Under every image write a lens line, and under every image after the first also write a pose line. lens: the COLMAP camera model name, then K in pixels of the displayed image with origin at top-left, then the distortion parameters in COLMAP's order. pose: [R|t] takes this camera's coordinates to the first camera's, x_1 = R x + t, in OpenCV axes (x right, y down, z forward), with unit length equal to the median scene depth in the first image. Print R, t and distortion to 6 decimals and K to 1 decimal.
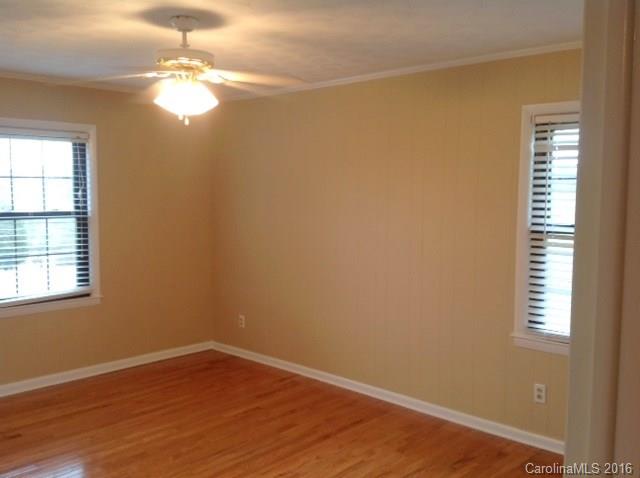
lens RADIAL K [[598.1, 0, 320.0], [0, 598.1, 239.0], [0, 0, 1]] dist [0.157810, -0.340960]
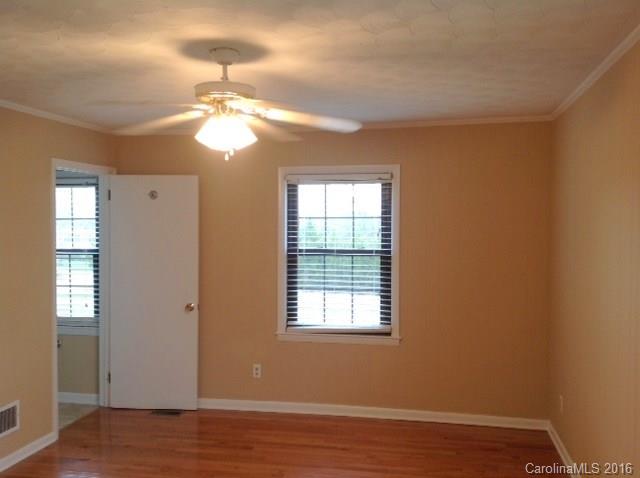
lens RADIAL K [[598.1, 0, 320.0], [0, 598.1, 239.0], [0, 0, 1]] dist [0.157810, -0.340960]
pose [[0.529249, 0.010422, -0.848402, 0.402415], [-0.065257, 0.997463, -0.028456, -0.028921], [0.845953, 0.070425, 0.528587, 0.383012]]
